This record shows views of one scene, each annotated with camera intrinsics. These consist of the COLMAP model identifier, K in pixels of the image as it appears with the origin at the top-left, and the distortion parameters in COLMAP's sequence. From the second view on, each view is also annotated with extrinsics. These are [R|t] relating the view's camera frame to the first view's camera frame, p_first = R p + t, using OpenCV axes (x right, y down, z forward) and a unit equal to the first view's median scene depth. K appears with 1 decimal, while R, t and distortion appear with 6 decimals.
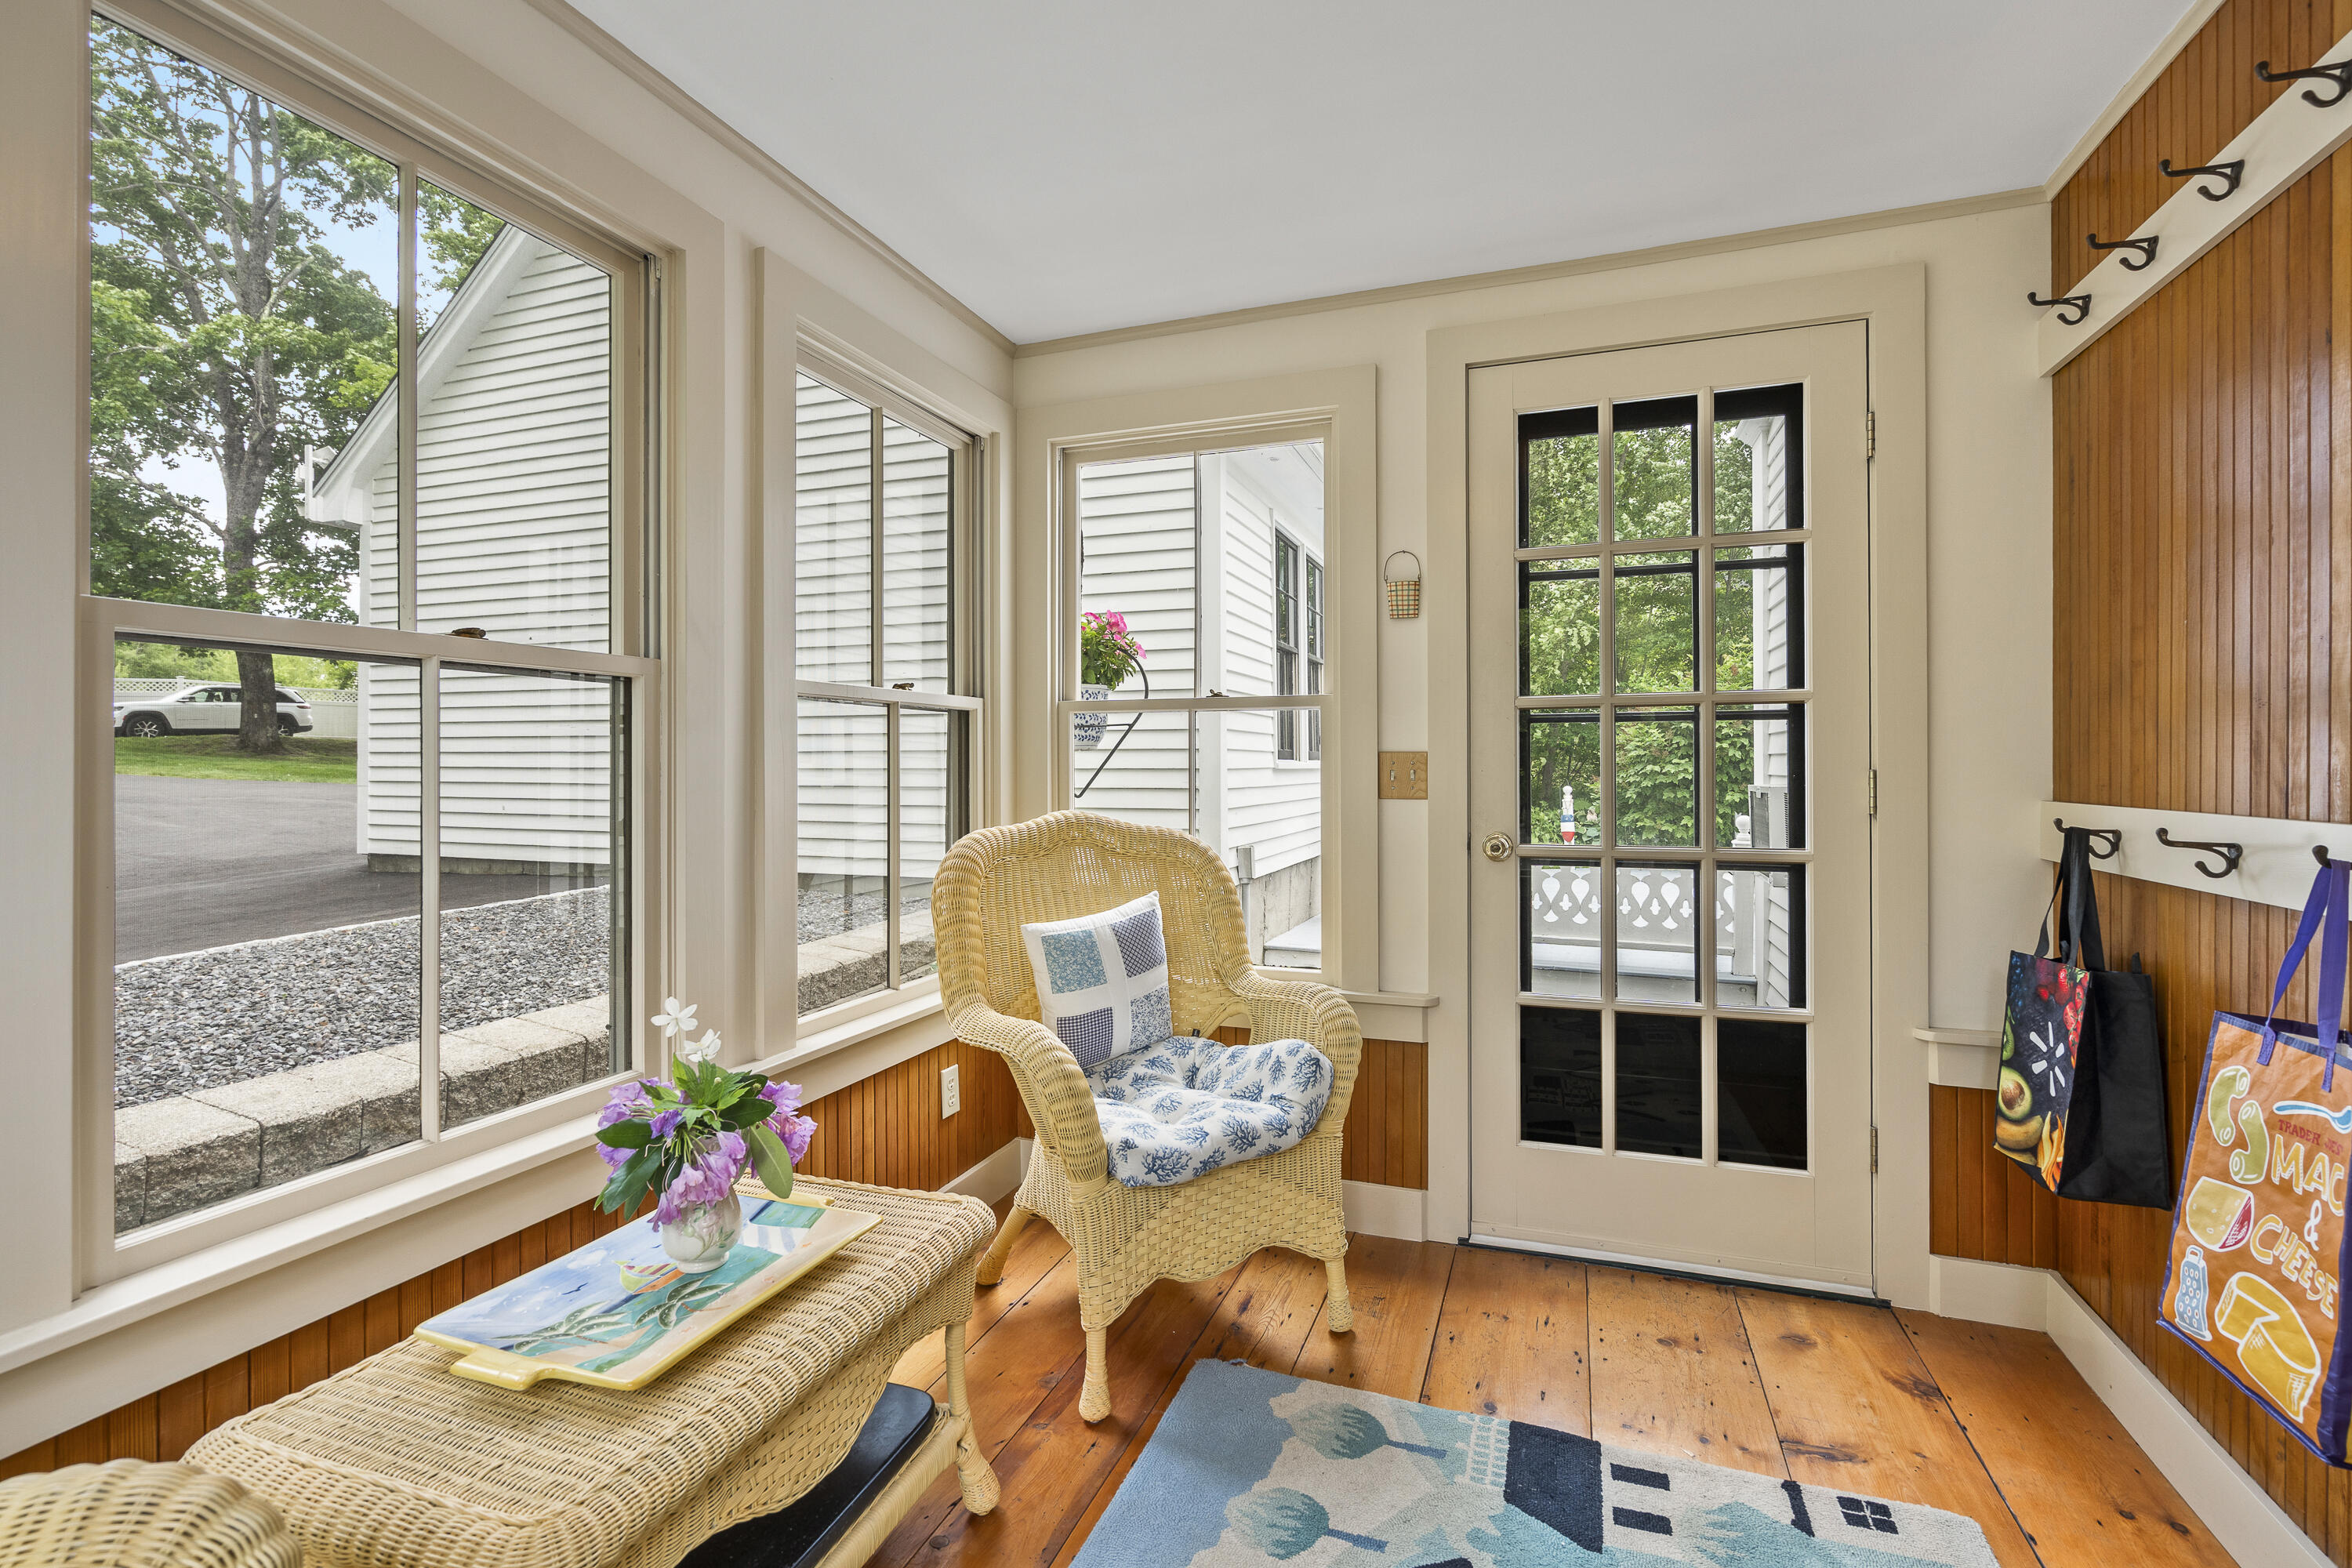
lens RADIAL K [[1074.0, 0, 1174.9], [0, 1074.0, 764.5], [0, 0, 1]] dist [0.003592, 0.001203]
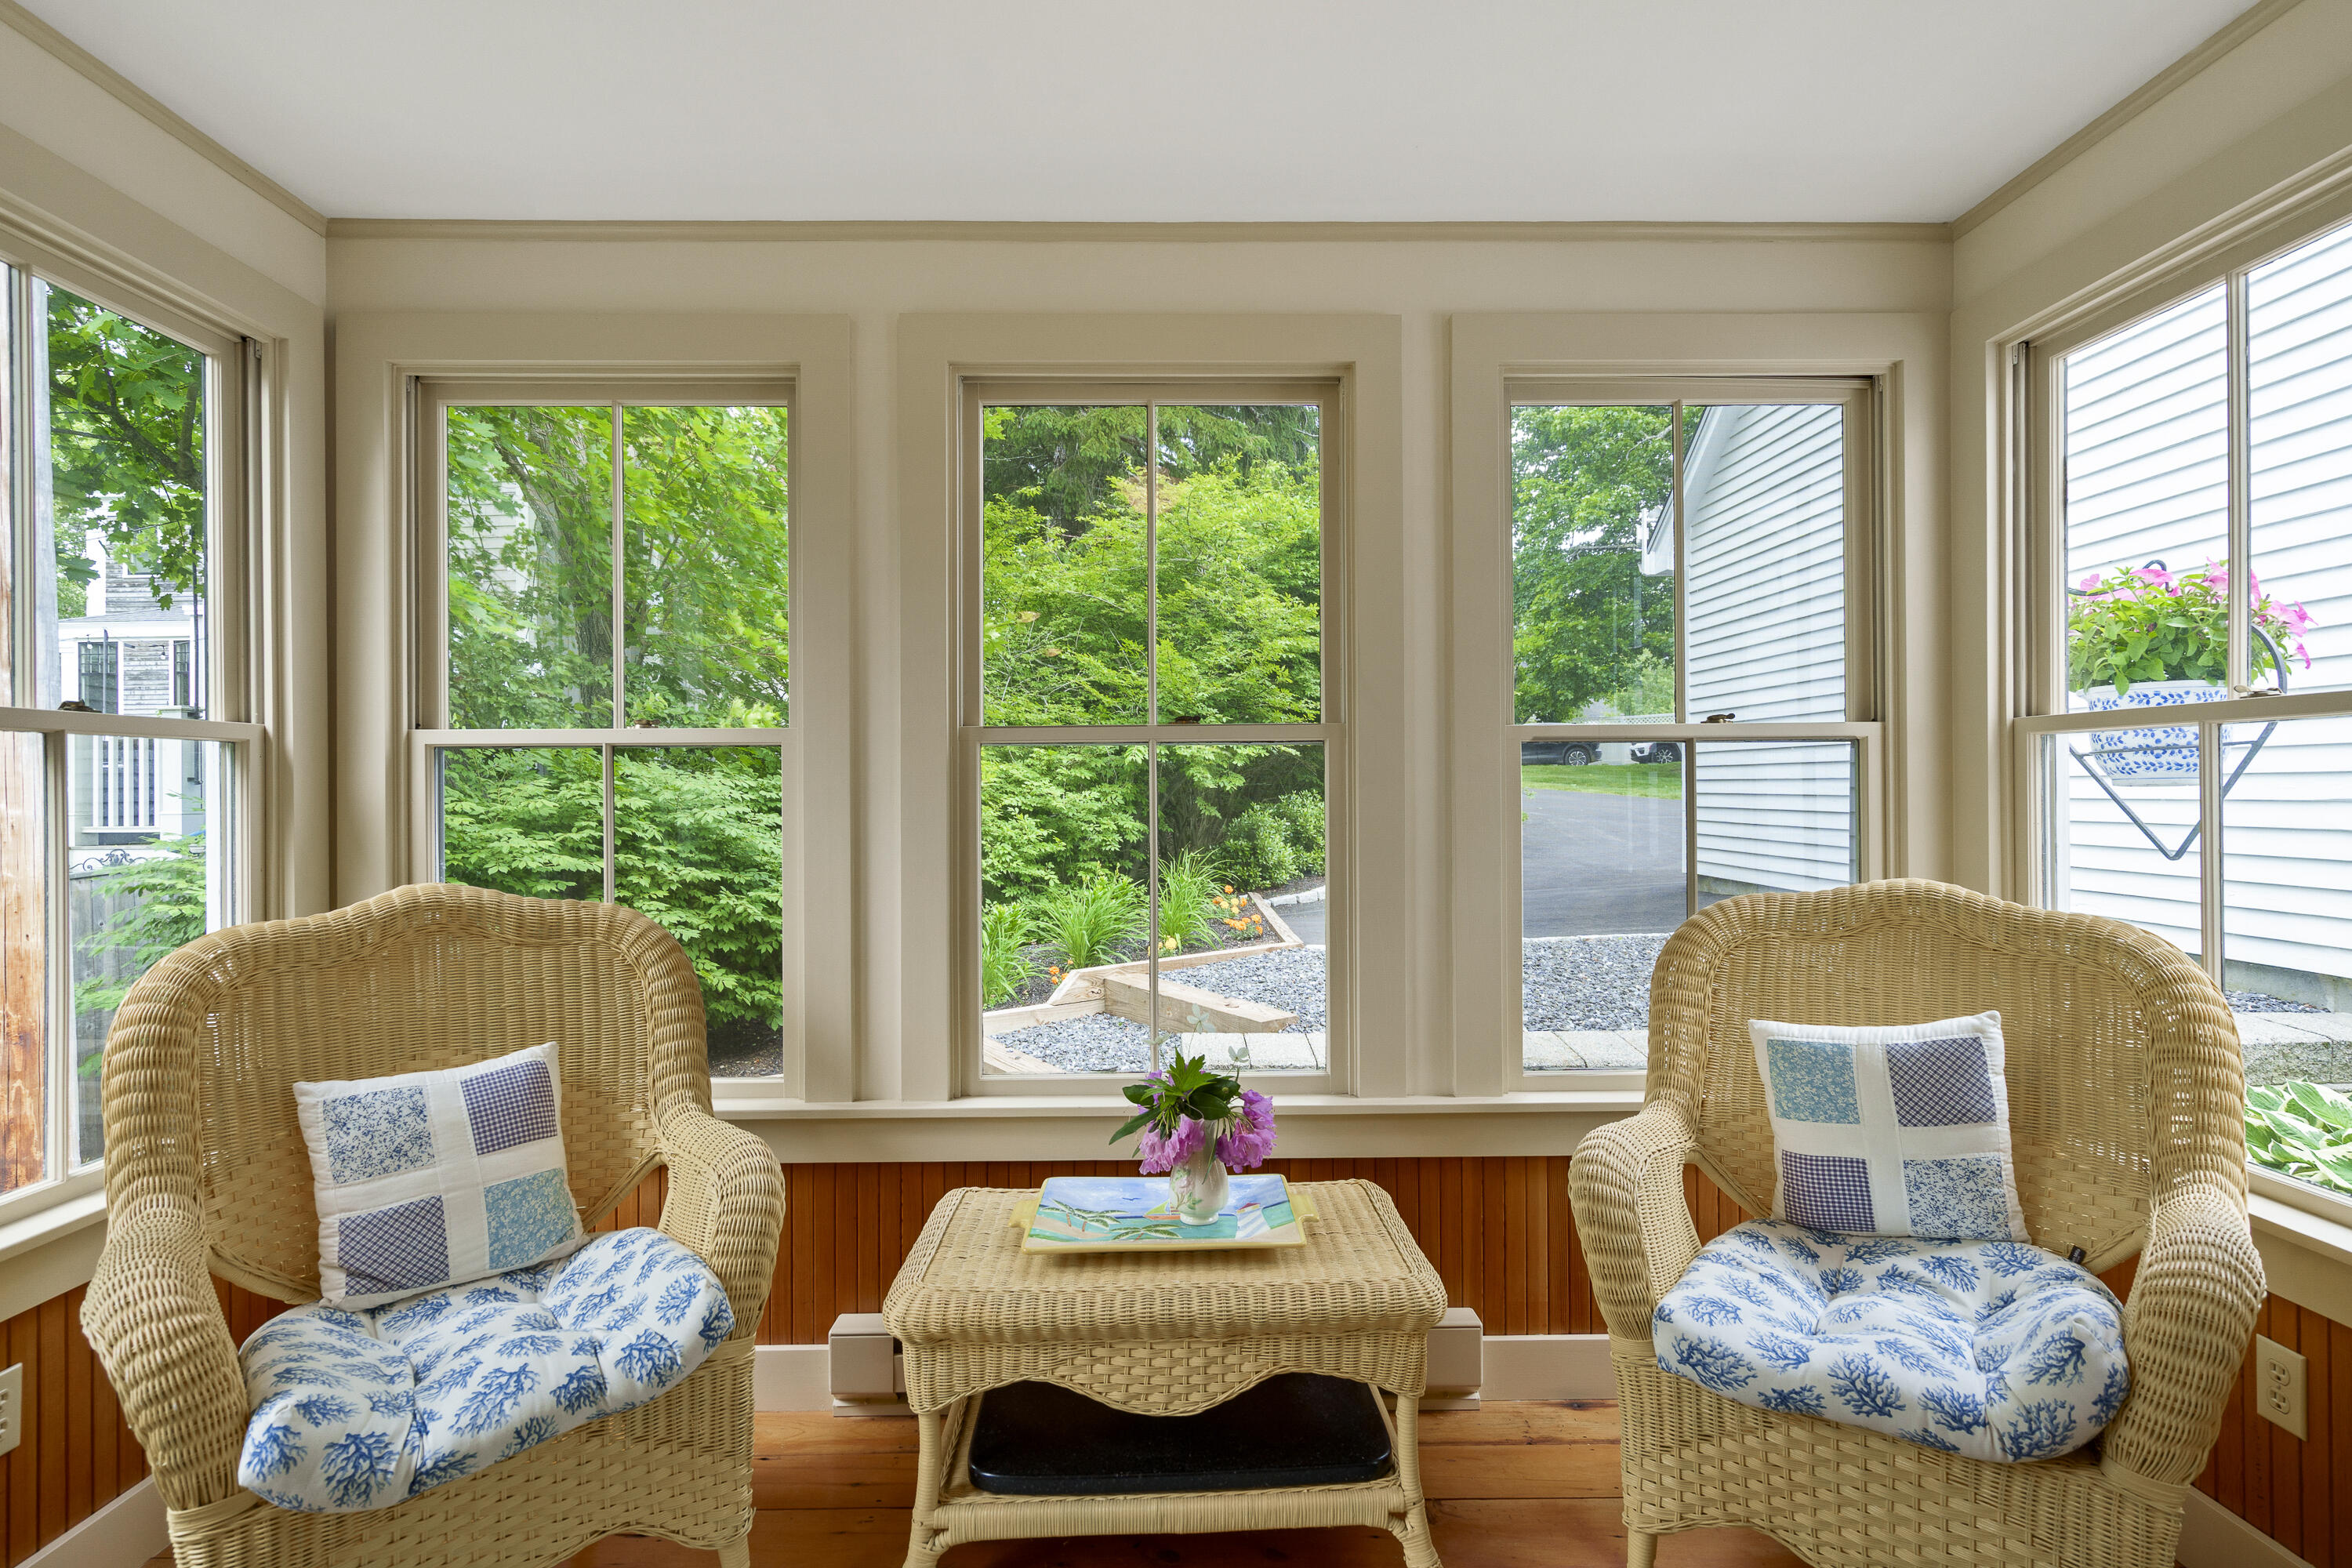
lens RADIAL K [[1153.2, 0, 1171.5], [0, 1153.2, 794.0], [0, 0, 1]] dist [-0.003109, 0.000916]
pose [[0.356313, 0.002728, -0.934363, 0.479532], [0.007438, 0.999956, 0.005756, -0.023183], [0.934337, -0.009000, 0.356277, 0.298133]]
